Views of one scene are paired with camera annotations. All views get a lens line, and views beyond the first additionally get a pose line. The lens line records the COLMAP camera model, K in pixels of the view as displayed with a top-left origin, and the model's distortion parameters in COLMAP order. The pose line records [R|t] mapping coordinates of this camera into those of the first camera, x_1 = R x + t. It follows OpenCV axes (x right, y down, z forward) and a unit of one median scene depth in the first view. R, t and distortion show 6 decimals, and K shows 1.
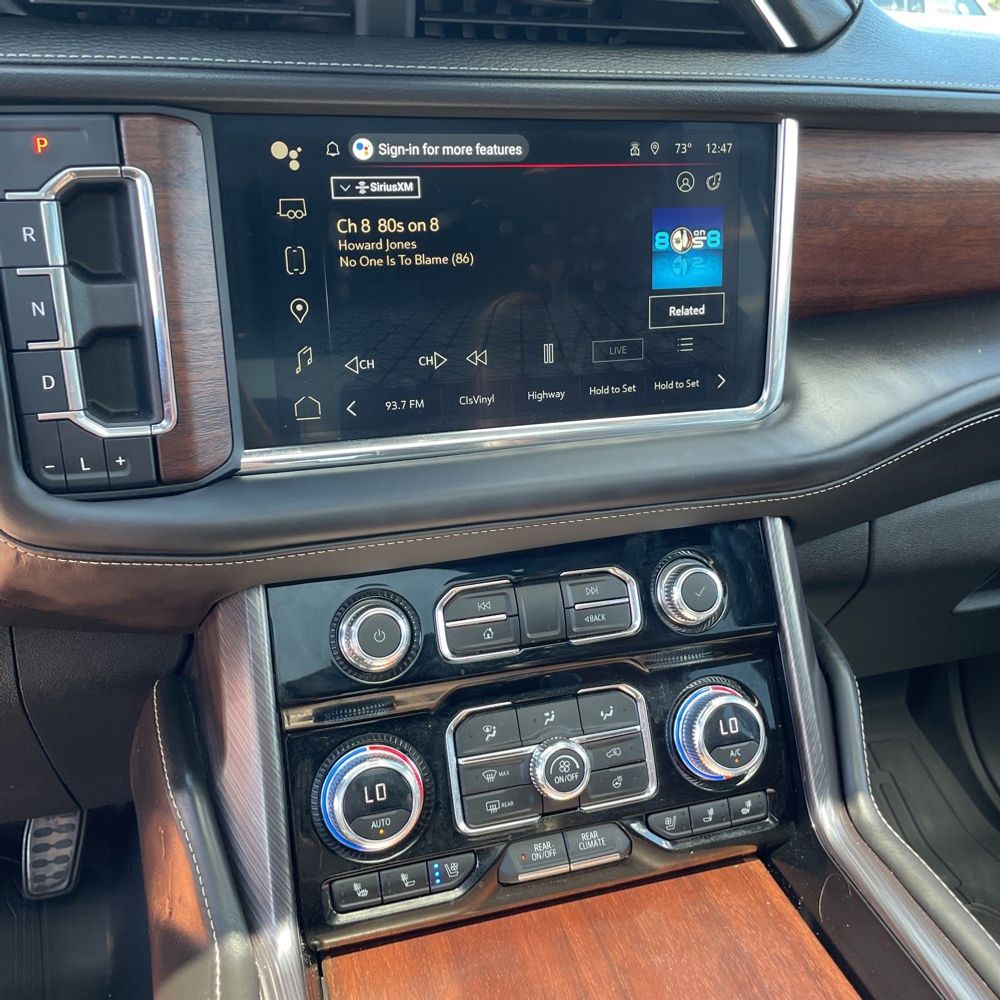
lens RADIAL K [[1016.5, 0, 502.1], [0, 1016.5, 505.5], [0, 0, 1]] dist [0.035667, 0.000000]
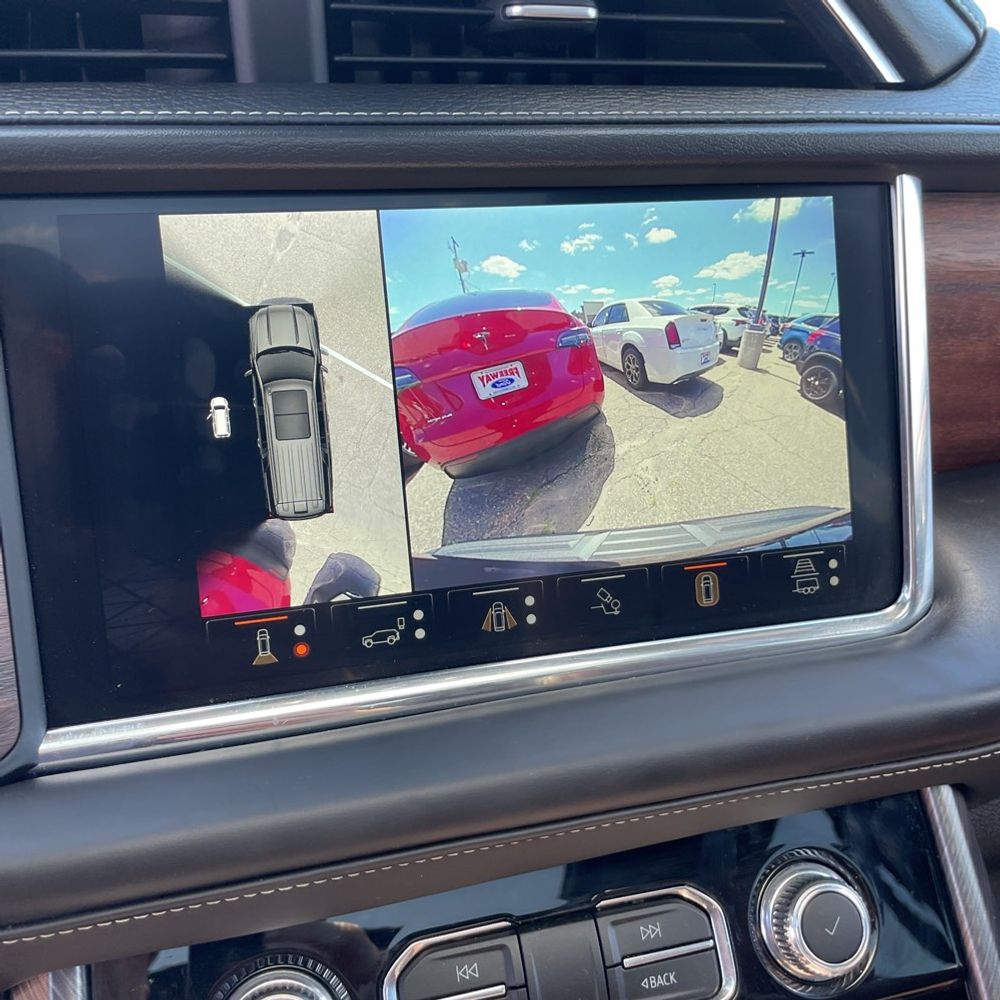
lens RADIAL K [[1016.5, 0, 496.9], [0, 1016.5, 499.7], [0, 0, 1]] dist [0.035667, 0.000000]
pose [[0.997083, -0.046418, -0.060589, 0.046402], [0.035153, 0.983893, -0.175268, -0.063811], [0.067749, 0.172627, 0.982655, 0.356829]]
